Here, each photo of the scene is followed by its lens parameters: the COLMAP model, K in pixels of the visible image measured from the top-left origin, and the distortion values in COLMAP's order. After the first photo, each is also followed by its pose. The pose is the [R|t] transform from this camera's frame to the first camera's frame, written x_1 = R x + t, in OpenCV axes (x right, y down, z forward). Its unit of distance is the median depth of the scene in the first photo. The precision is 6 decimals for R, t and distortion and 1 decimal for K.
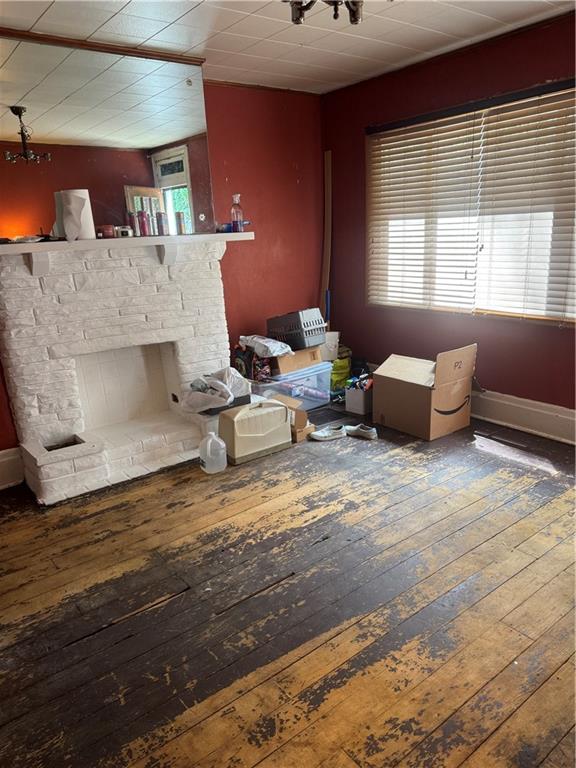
lens RADIAL K [[553.9, 0, 285.1], [0, 553.9, 380.4], [0, 0, 1]] dist [0.047568, -0.069899]
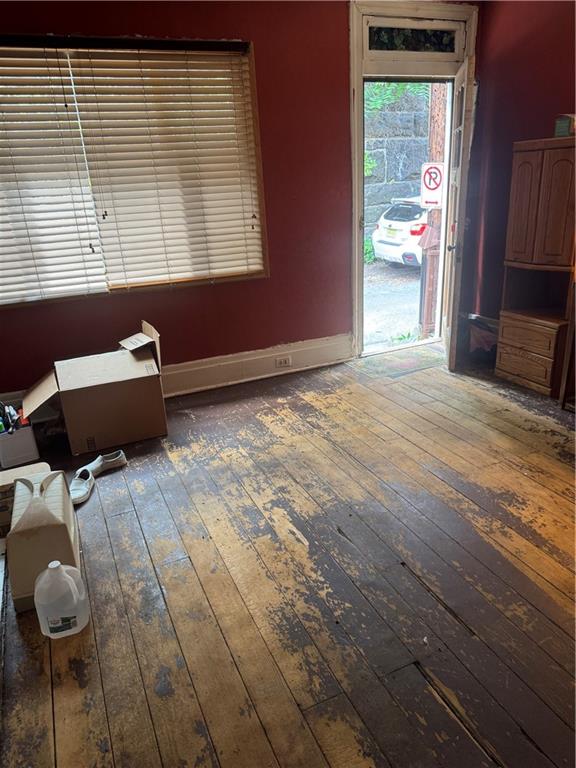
lens RADIAL K [[553.9, 0, 283.9], [0, 553.9, 381.4], [0, 0, 1]] dist [0.047568, -0.069899]
pose [[0.213743, -0.299976, 0.929692, -0.573535], [0.298632, 0.926192, 0.230189, -0.134310], [-0.930125, 0.228434, 0.287550, 0.648795]]
